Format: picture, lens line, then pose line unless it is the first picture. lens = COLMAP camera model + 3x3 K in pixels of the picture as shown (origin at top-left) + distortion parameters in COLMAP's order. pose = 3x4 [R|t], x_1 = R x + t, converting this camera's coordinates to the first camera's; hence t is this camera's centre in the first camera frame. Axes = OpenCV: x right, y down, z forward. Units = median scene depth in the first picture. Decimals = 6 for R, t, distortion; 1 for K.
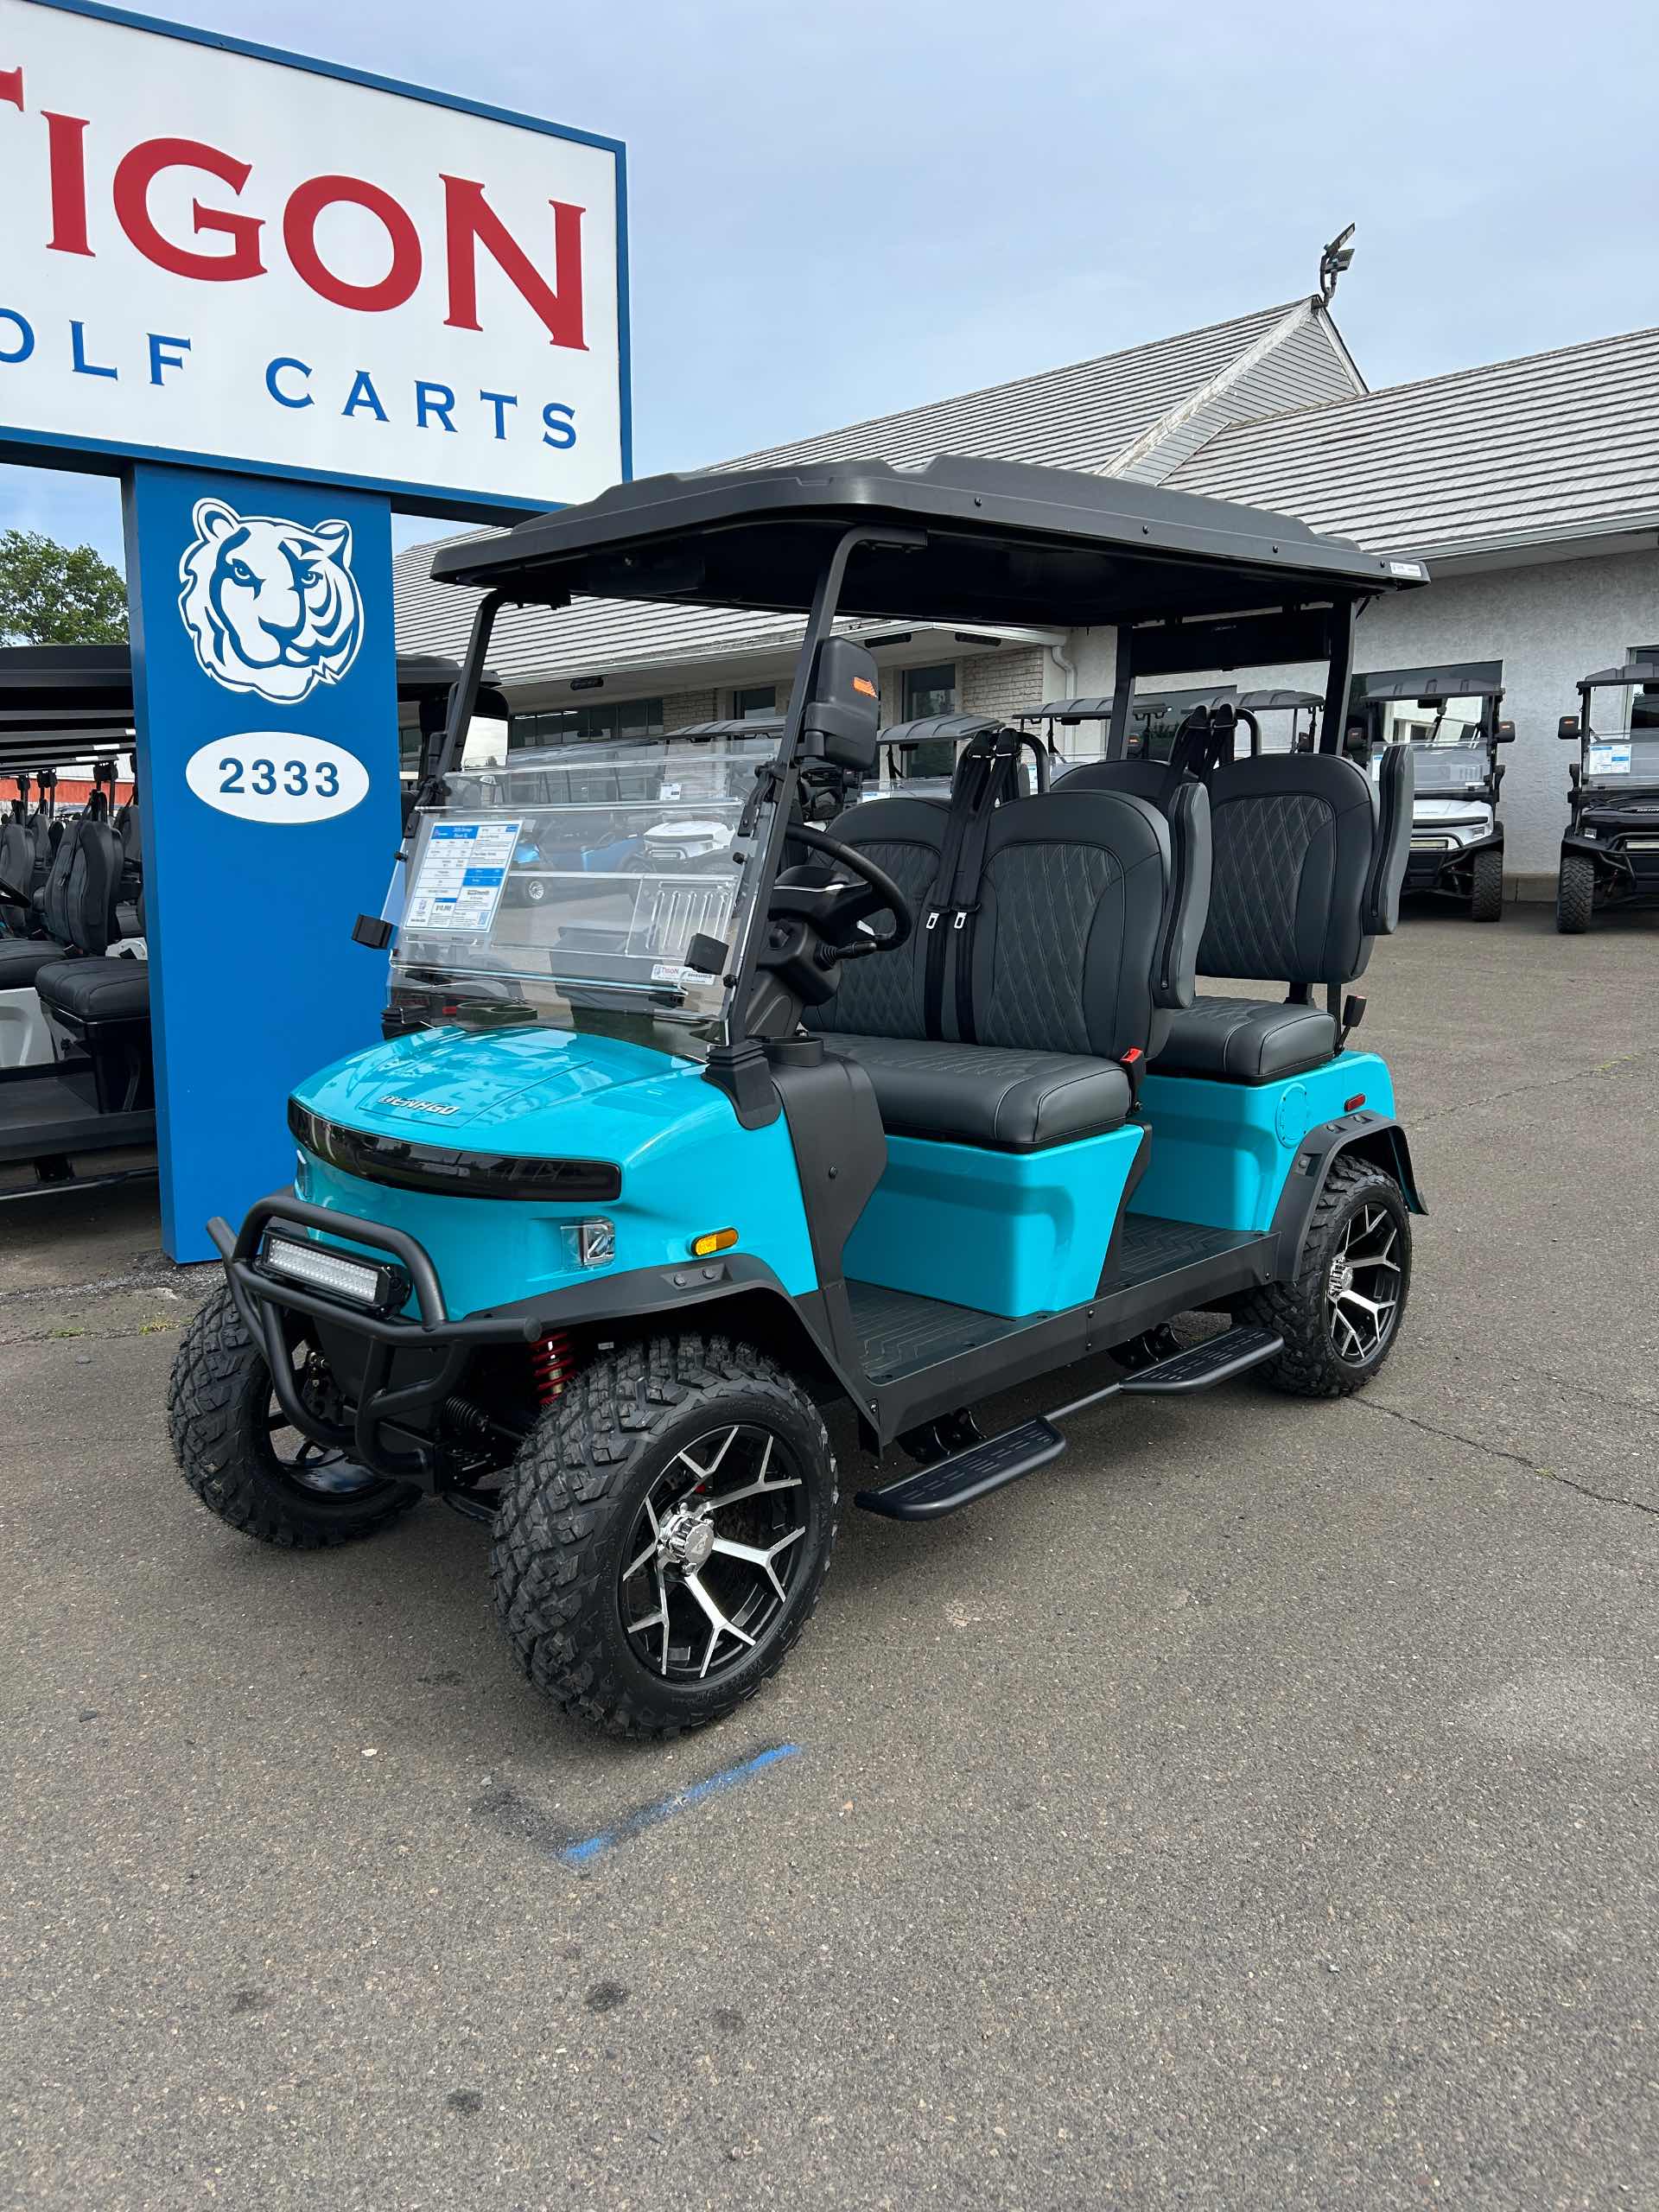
lens RADIAL K [[1572.1, 0, 836.7], [0, 1572.1, 1109.1], [0, 0, 1]] dist [0.060072, -0.067927]
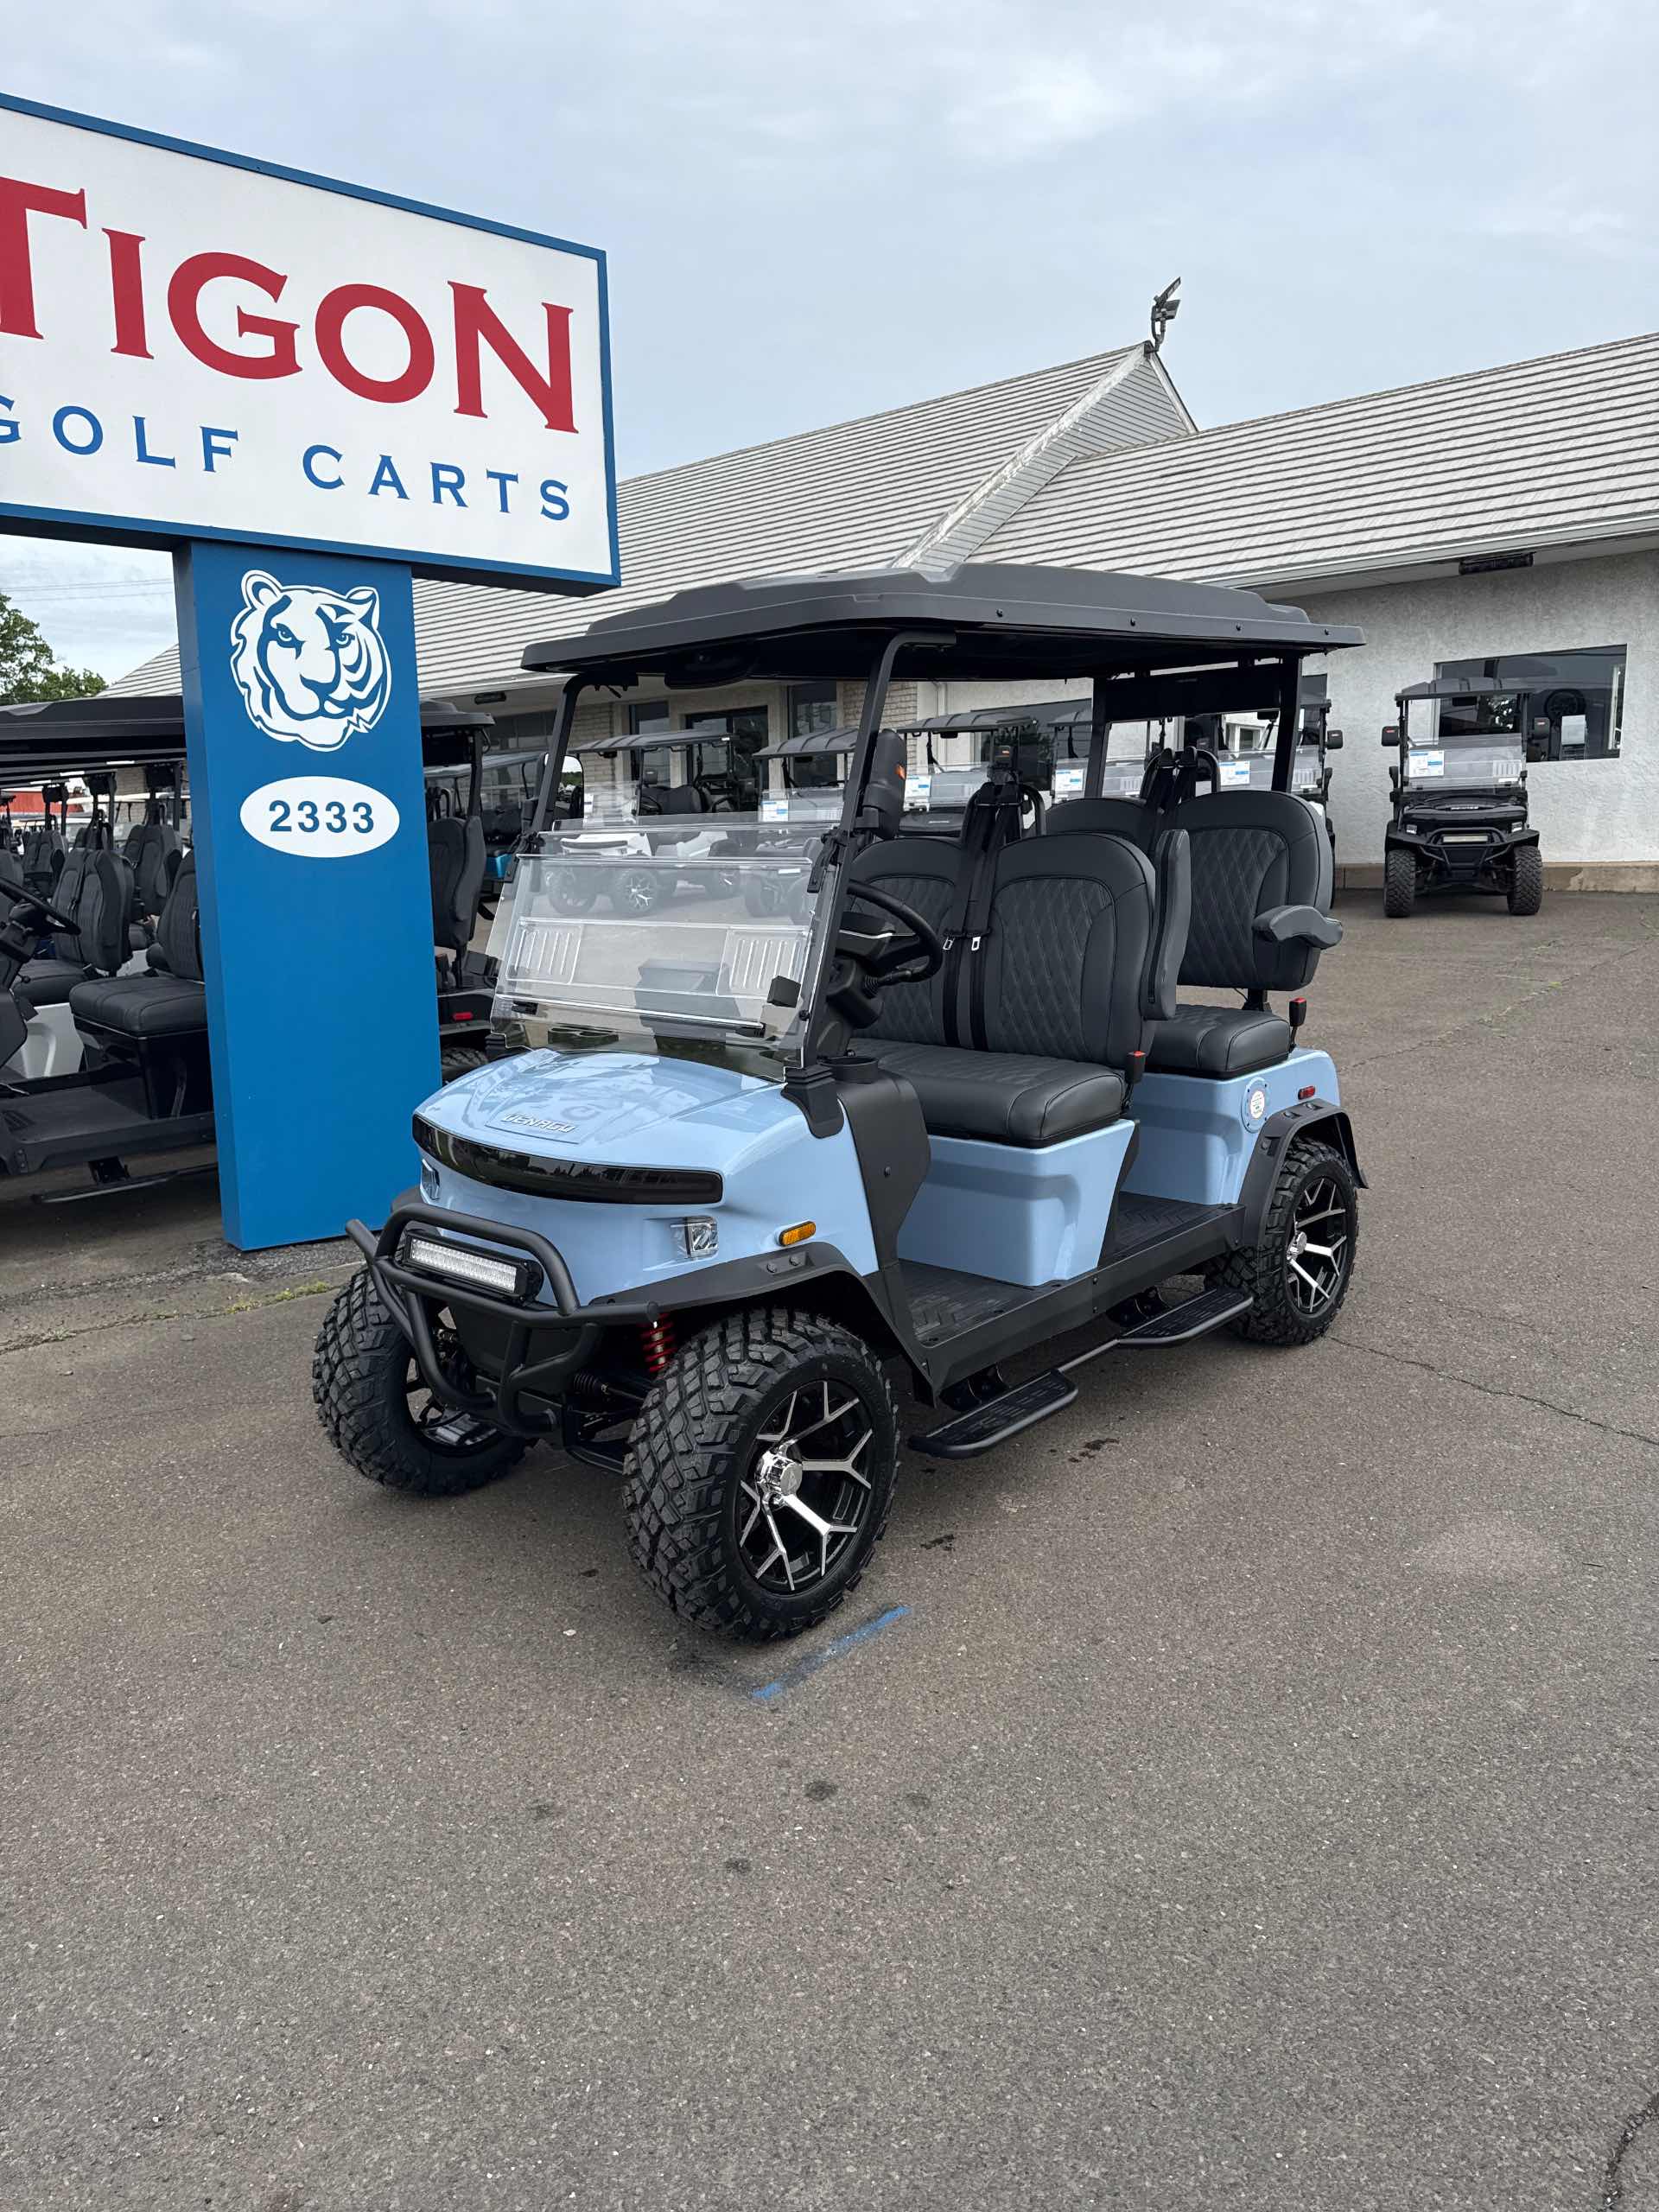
lens RADIAL K [[1524.7, 0, 789.4], [0, 1524.7, 1097.7], [0, 0, 1]] dist [0.036076, -0.060764]
pose [[0.996470, -0.030511, 0.078211, -0.111823], [0.029758, 0.999499, 0.010772, -0.011518], [-0.078500, -0.008407, 0.996879, -0.110768]]
